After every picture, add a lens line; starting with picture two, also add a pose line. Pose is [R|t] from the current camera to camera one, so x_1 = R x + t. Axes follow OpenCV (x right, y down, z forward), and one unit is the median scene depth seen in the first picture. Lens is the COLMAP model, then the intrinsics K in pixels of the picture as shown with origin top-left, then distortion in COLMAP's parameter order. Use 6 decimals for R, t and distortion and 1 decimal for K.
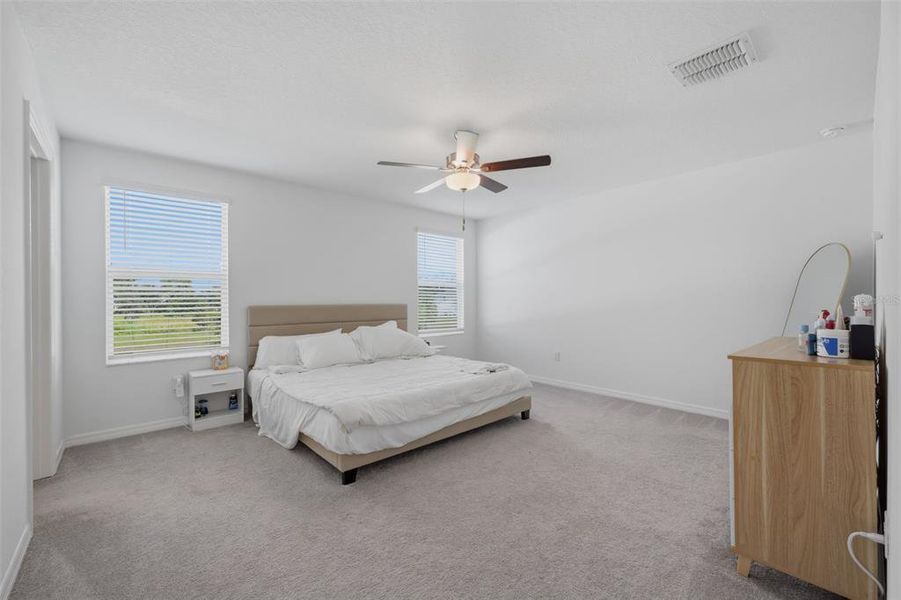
lens RADIAL K [[367.5, 0, 451.8], [0, 367.5, 306.1], [0, 0, 1]] dist [0.001529, -0.000498]
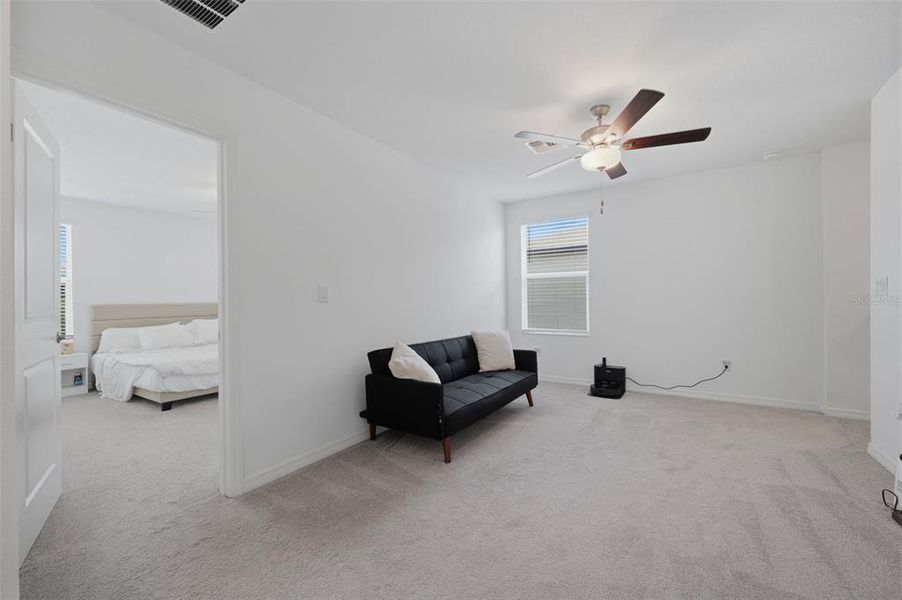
lens RADIAL K [[367.9, 0, 450.4], [0, 367.9, 304.4], [0, 0, 1]] dist [0.001529, -0.000498]
pose [[0.965708, -0.011267, 0.259388, 0.360890], [0.011847, 0.999930, -0.000675, 0.015896], [-0.259362, 0.003725, 0.965773, -0.632556]]
